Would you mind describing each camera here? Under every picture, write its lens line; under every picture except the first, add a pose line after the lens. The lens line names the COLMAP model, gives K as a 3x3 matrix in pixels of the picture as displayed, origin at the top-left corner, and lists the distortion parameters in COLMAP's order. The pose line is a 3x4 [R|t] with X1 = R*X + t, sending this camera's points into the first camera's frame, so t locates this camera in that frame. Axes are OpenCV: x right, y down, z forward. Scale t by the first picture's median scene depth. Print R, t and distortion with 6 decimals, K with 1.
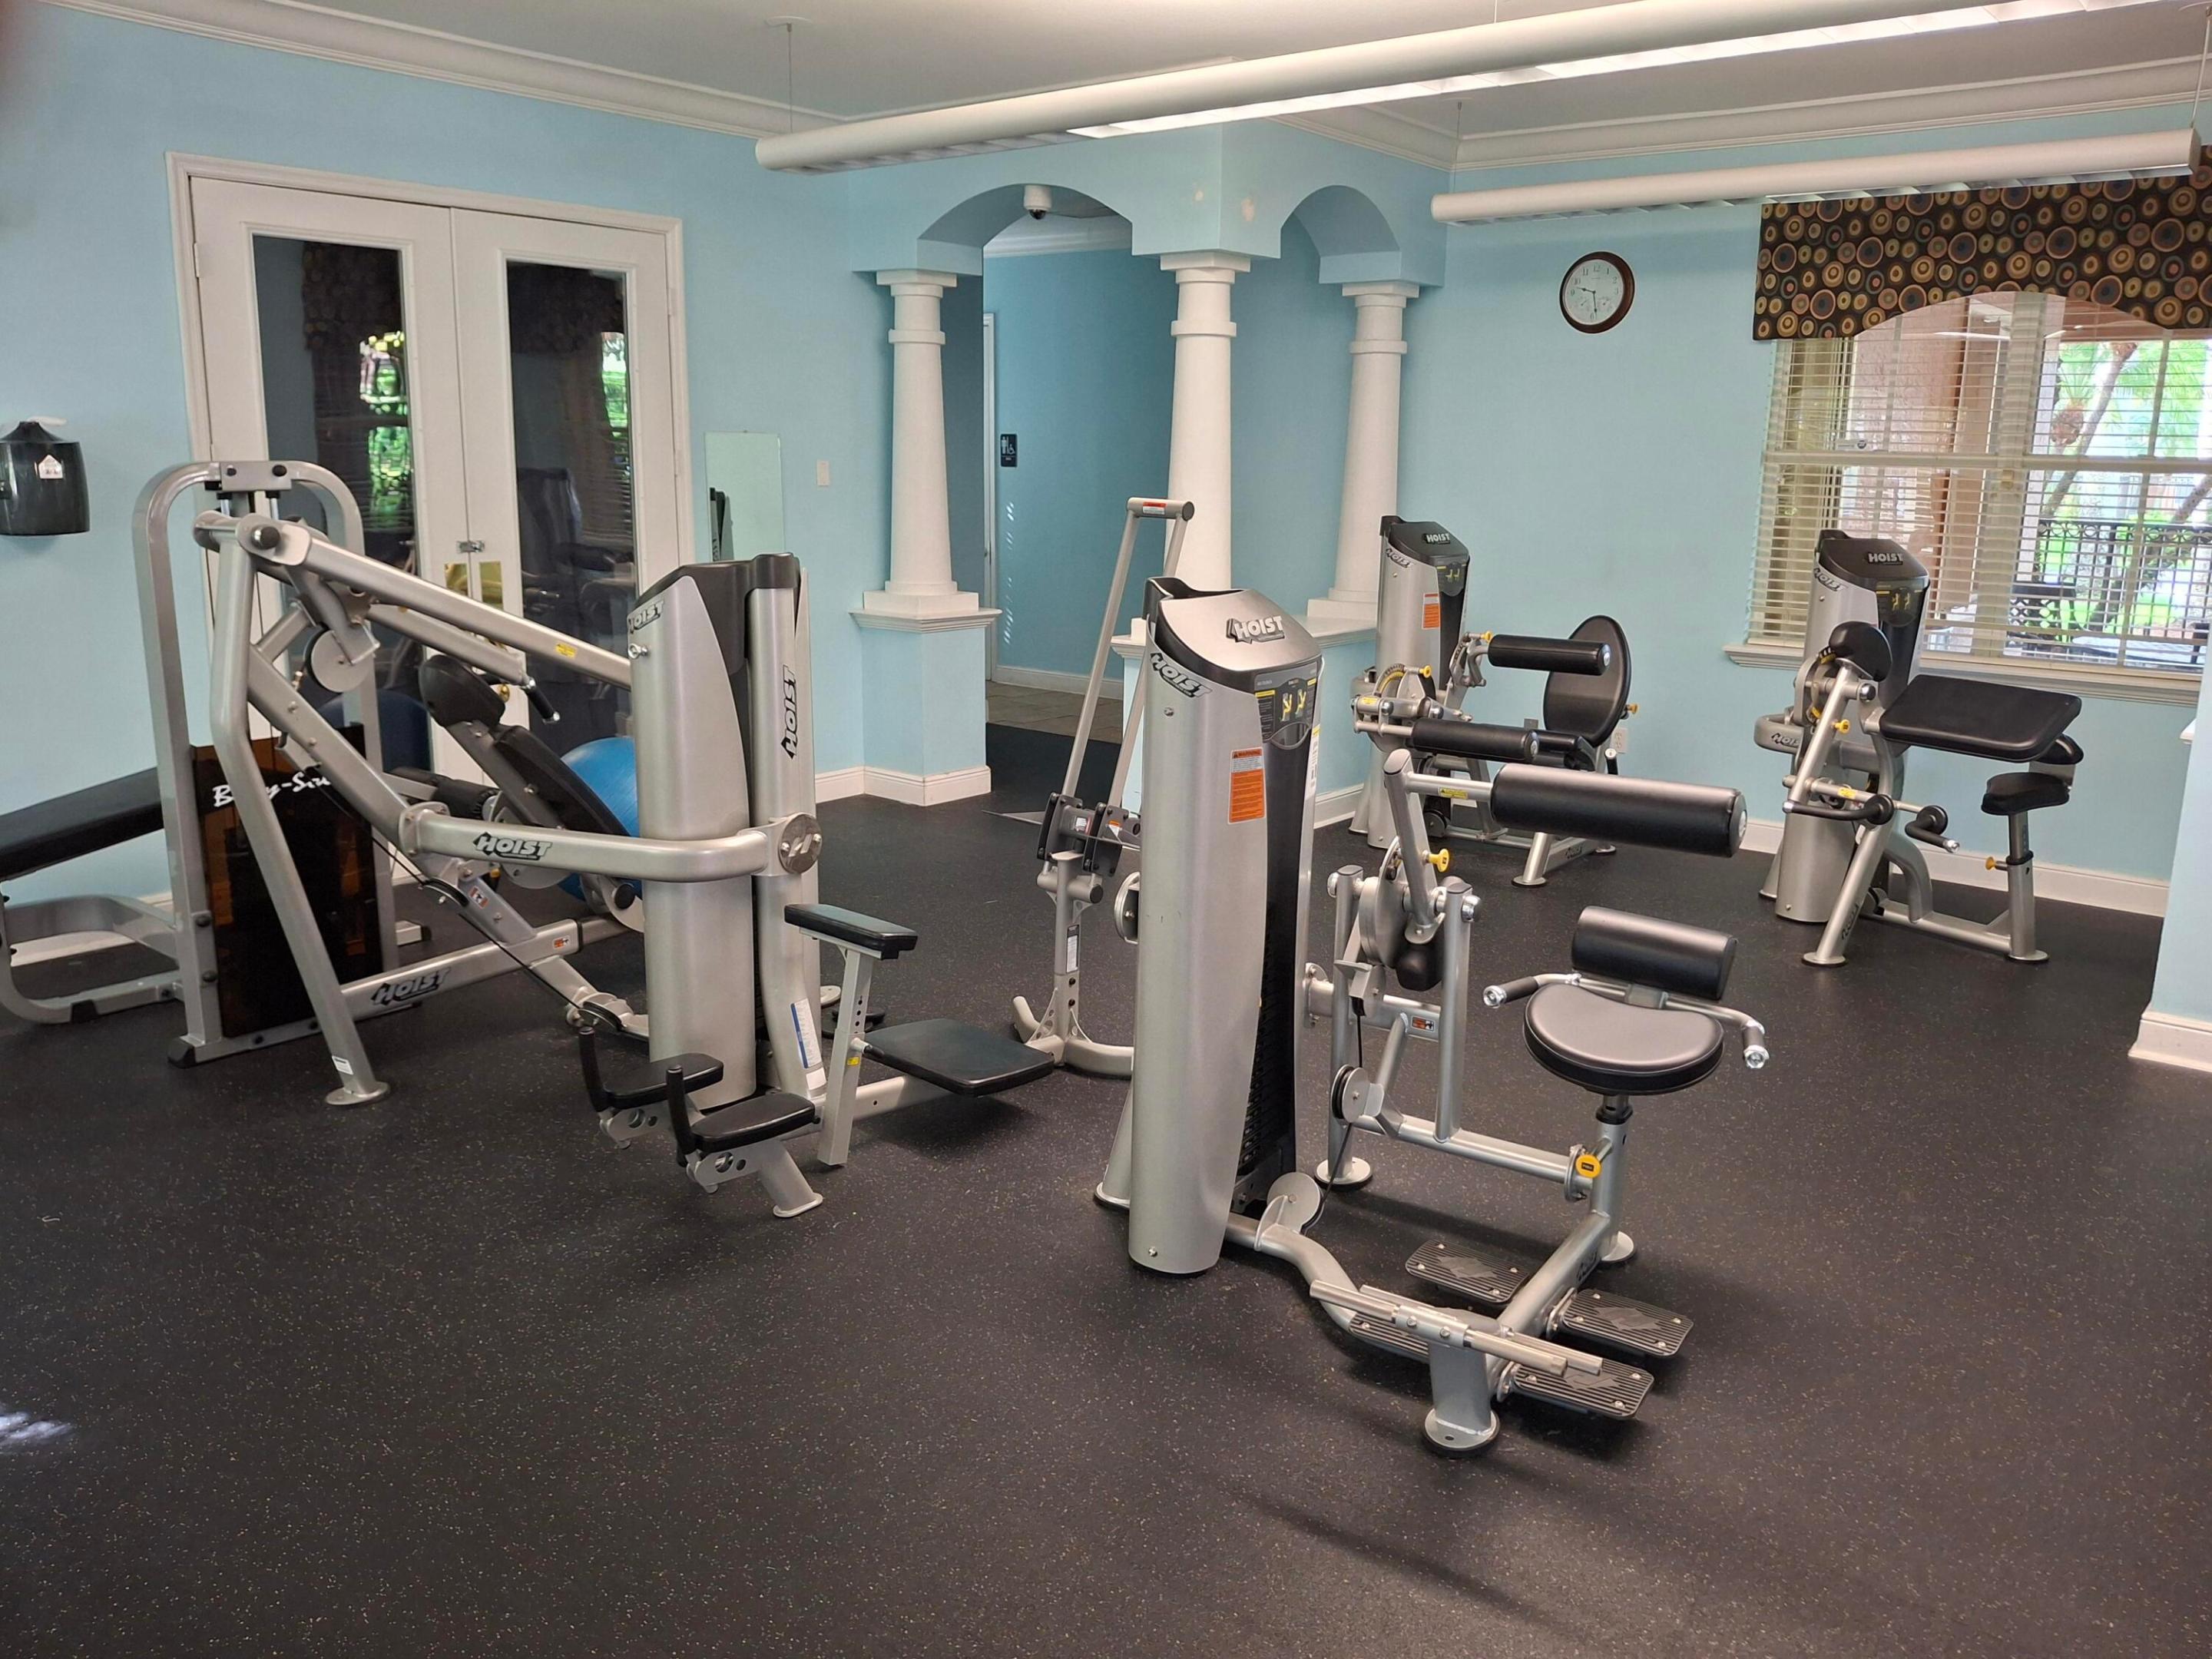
lens RADIAL K [[1597.2, 0, 1109.5], [0, 1597.2, 778.0], [0, 0, 1]] dist [0.095840, -0.196621]
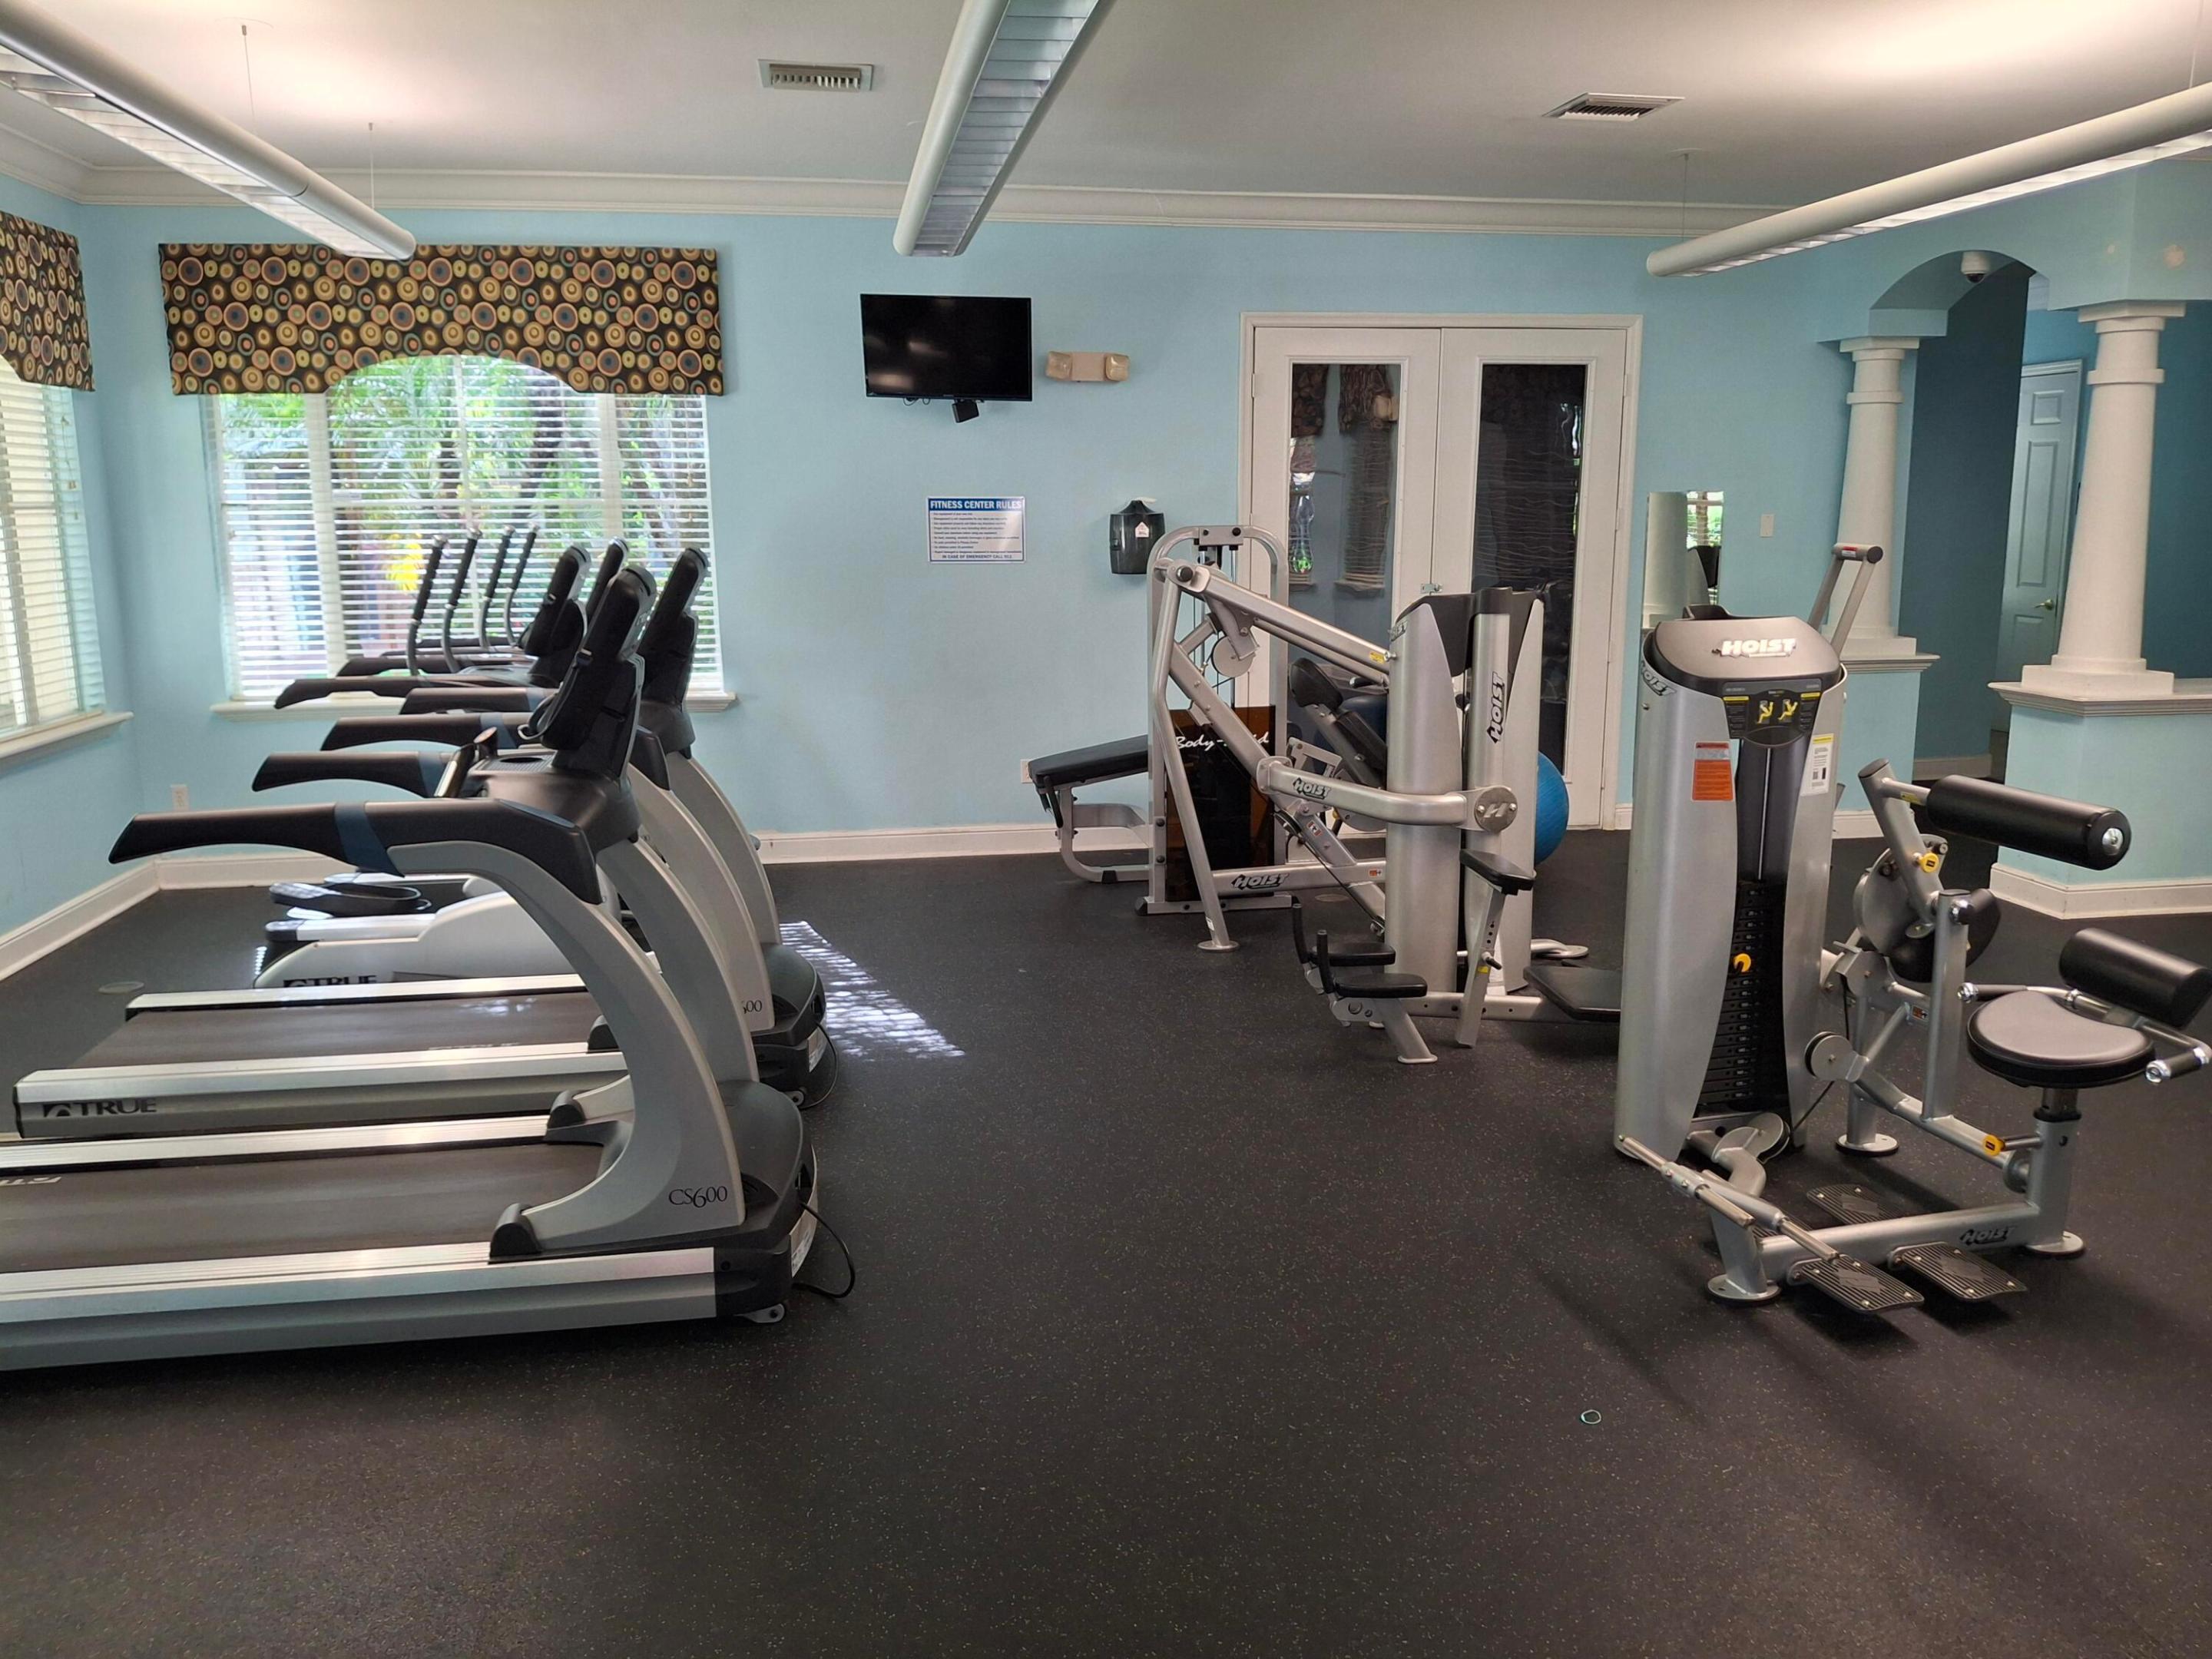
lens RADIAL K [[1617.5, 0, 1106.0], [0, 1617.5, 829.5], [0, 0, 1]] dist [-0.048008, -0.035232]
pose [[0.724661, 0.106914, -0.680762, 0.479524], [-0.109142, 0.993229, 0.039807, 0.040830], [0.680408, 0.045453, 0.731422, -0.179141]]
